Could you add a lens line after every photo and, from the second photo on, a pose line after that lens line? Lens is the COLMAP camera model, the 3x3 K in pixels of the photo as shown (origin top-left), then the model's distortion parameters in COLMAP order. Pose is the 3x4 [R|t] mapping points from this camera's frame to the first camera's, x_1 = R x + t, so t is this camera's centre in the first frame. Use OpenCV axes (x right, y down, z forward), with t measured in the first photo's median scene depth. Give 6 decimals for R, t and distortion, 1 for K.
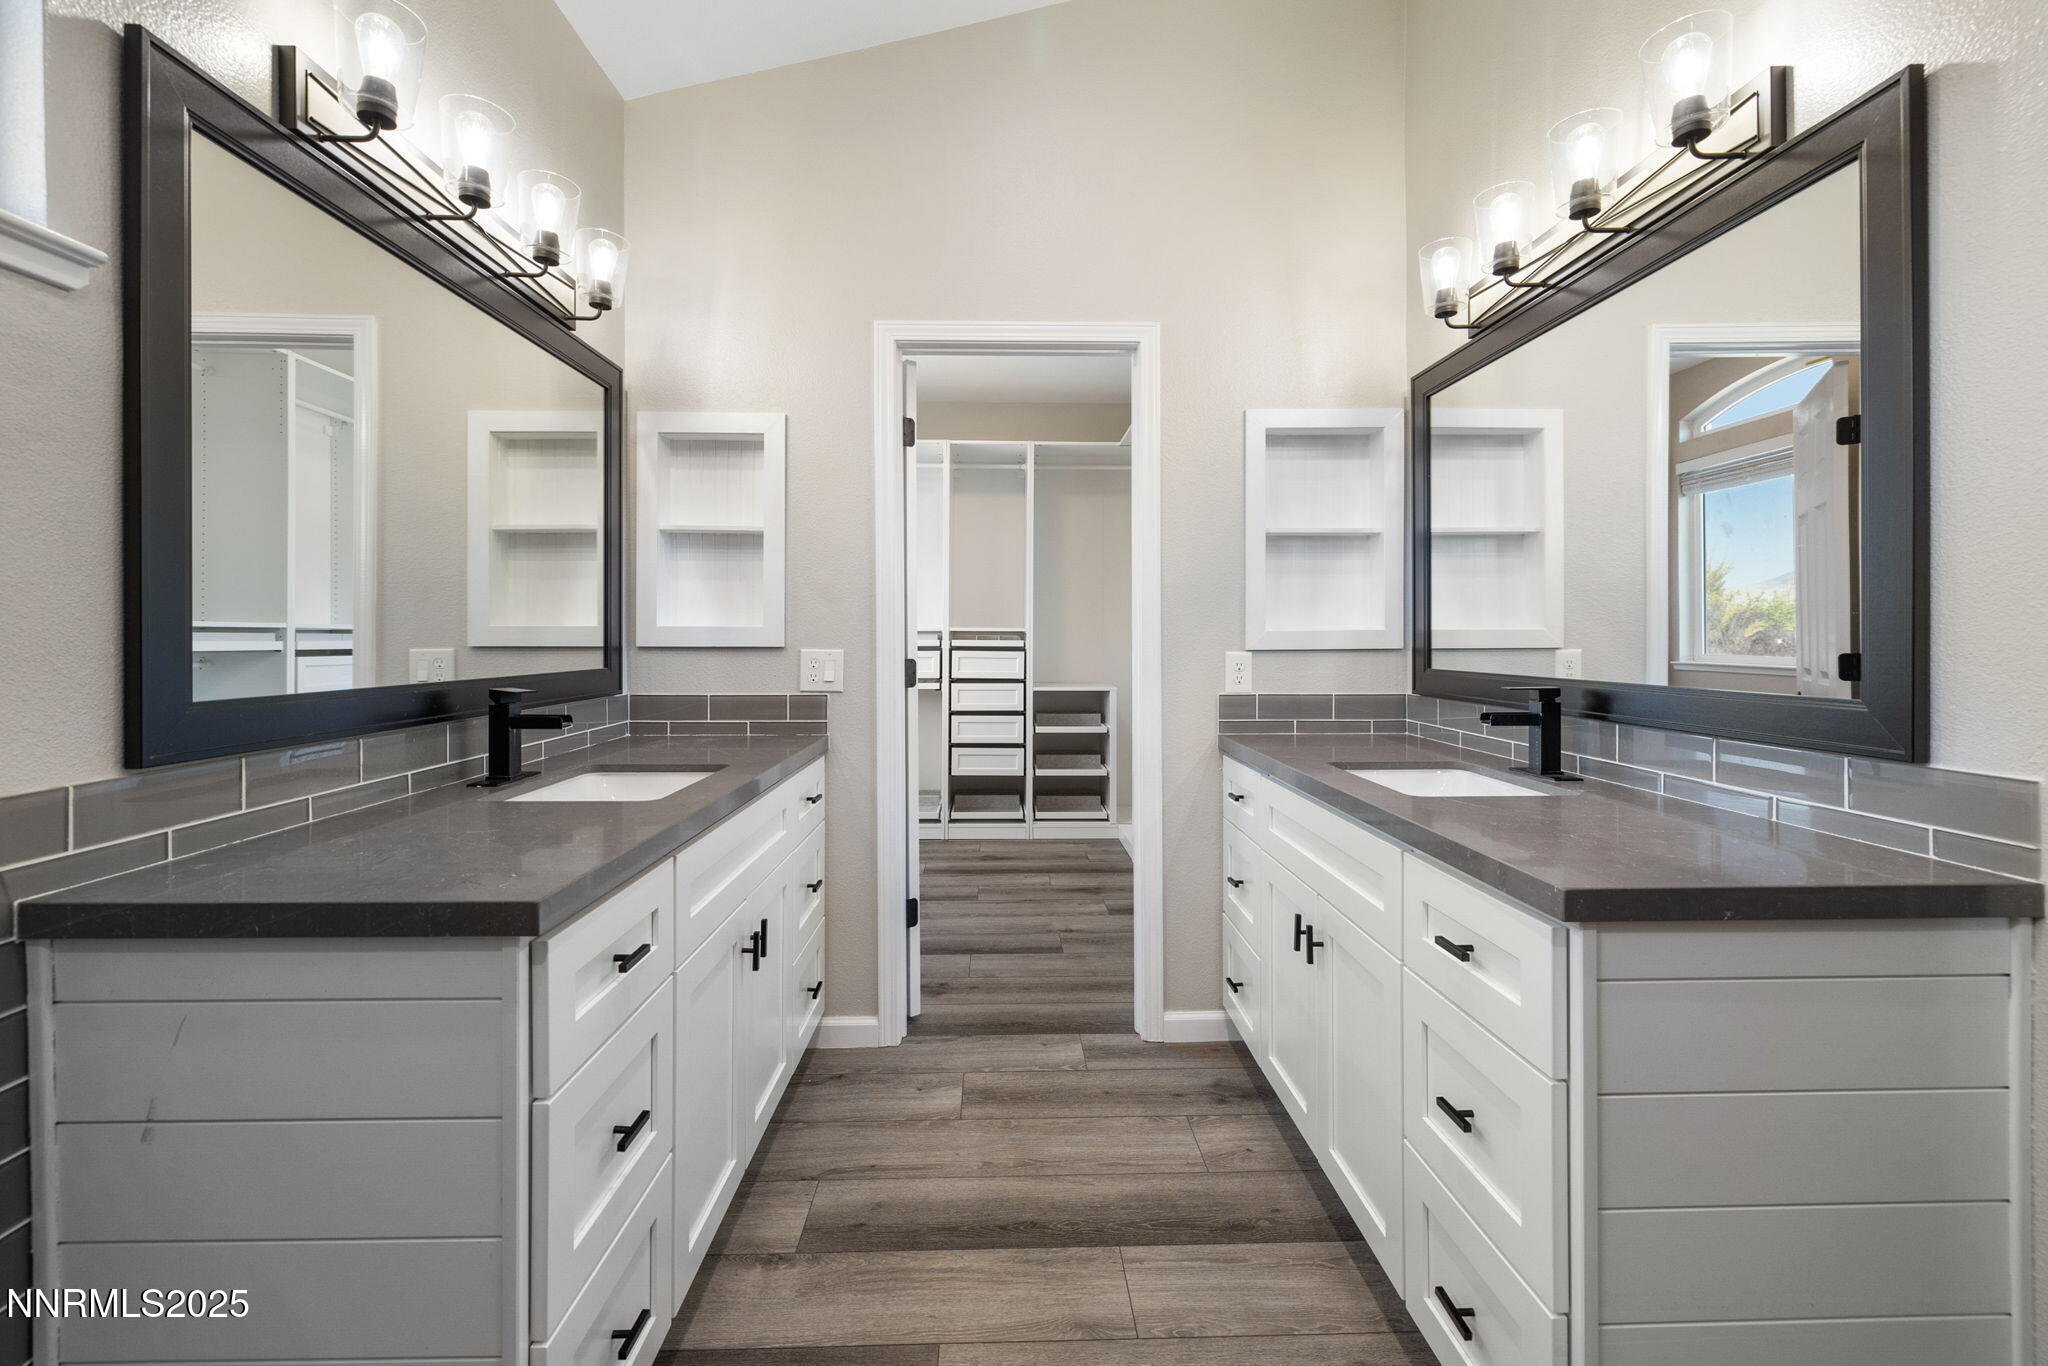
lens RADIAL K [[863.4, 0, 1020.5], [0, 863.4, 645.1], [0, 0, 1]] dist [0.000769, -0.000186]
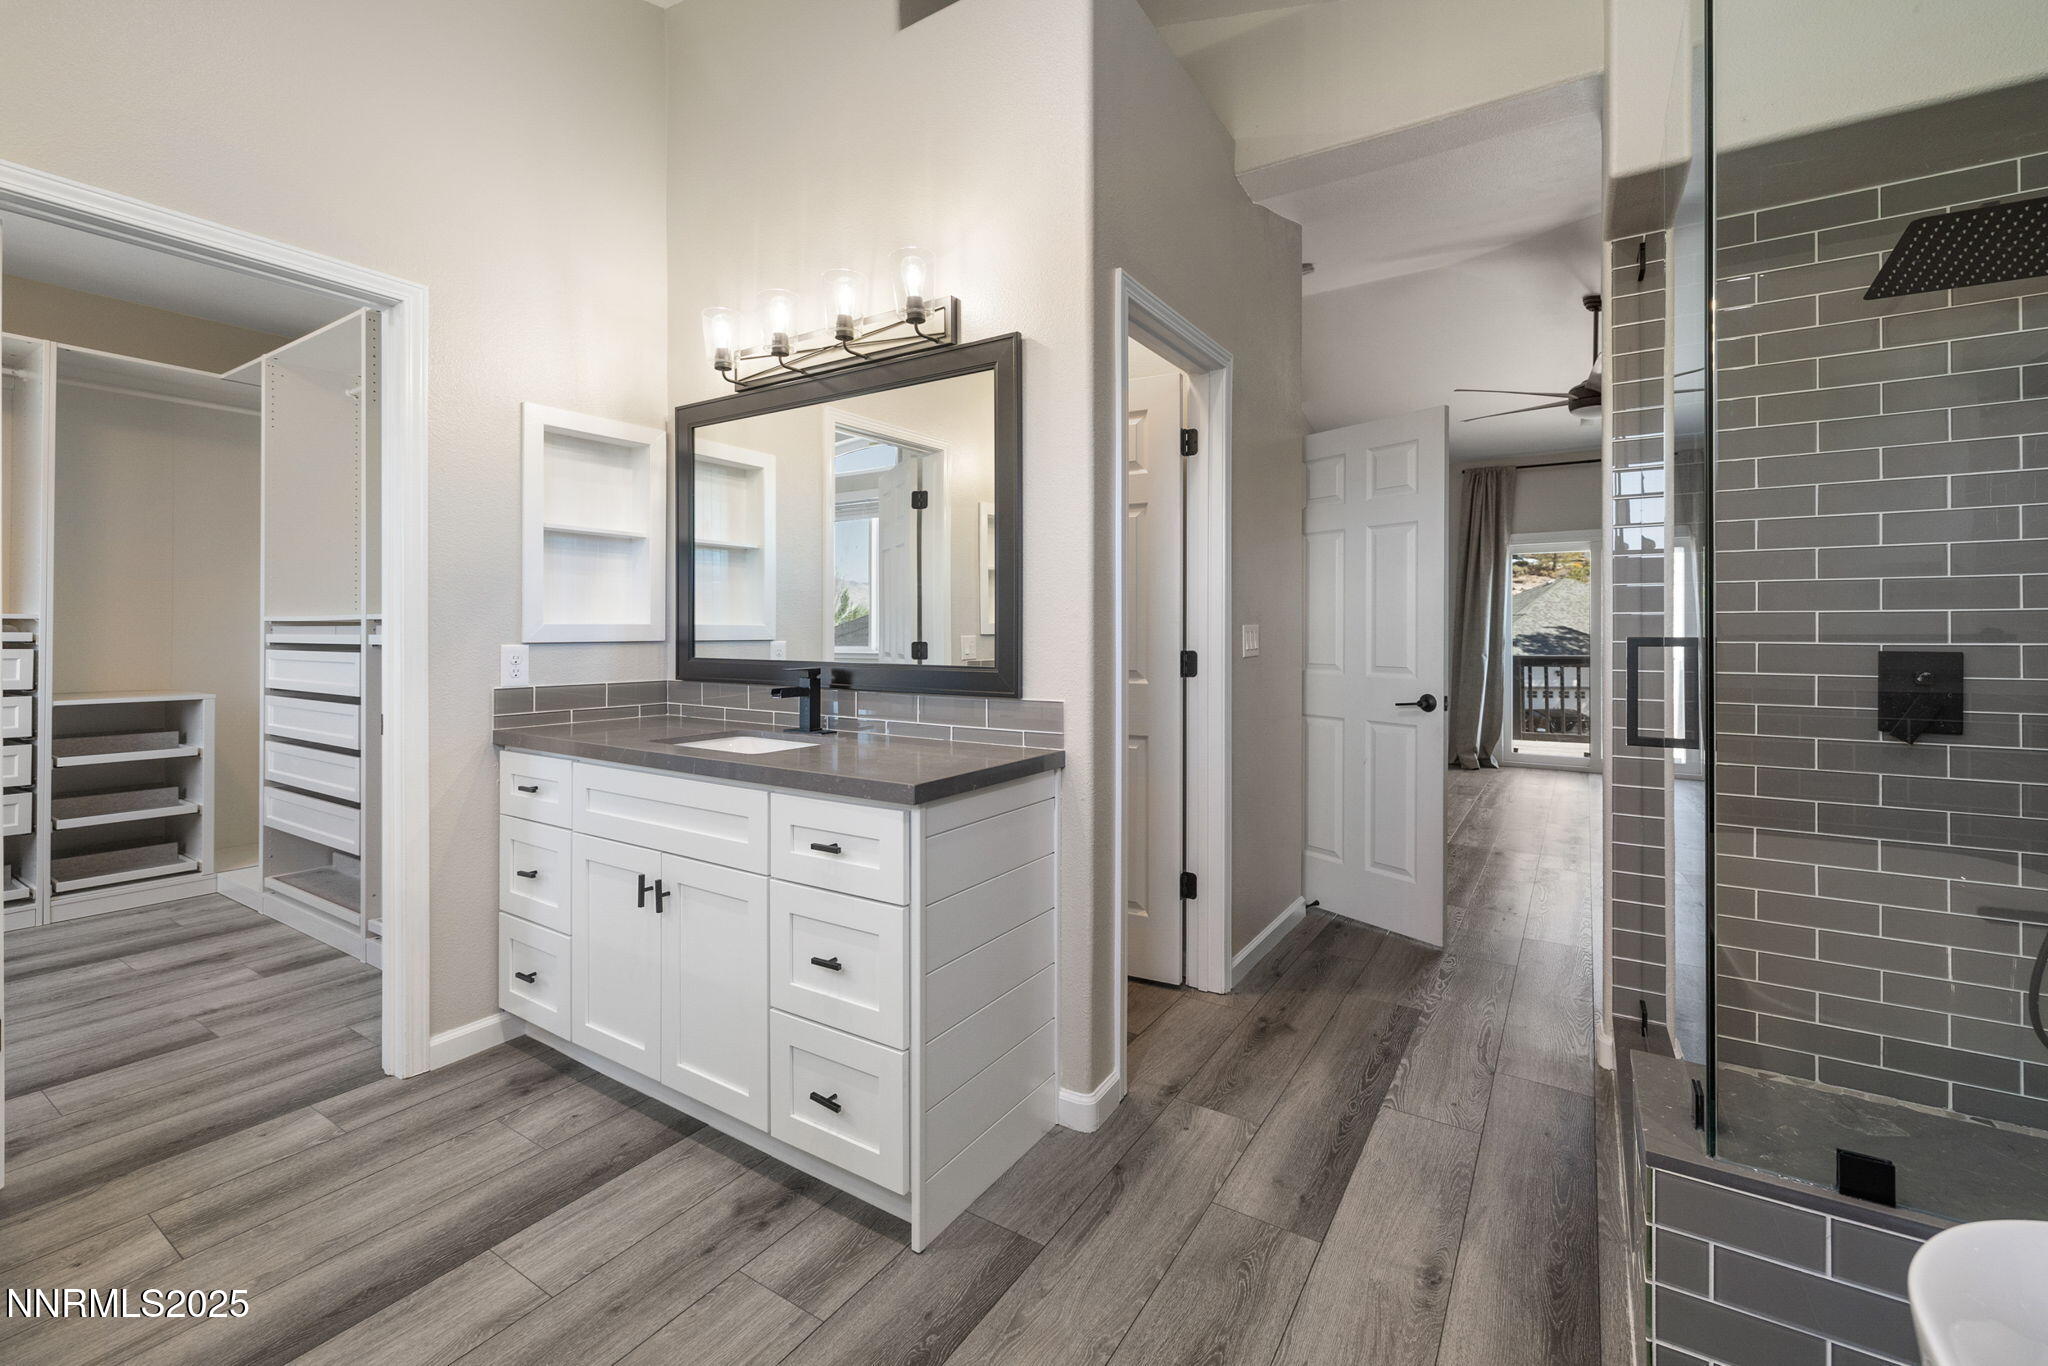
lens RADIAL K [[863.4, 0, 1020.5], [0, 863.4, 645.1], [0, 0, 1]] dist [0.000769, -0.000186]
pose [[0.562904, -0.008472, 0.826479, -0.237166], [0.002075, 0.999959, 0.008837, 0.000616], [-0.826520, -0.003259, 0.562899, -0.034605]]
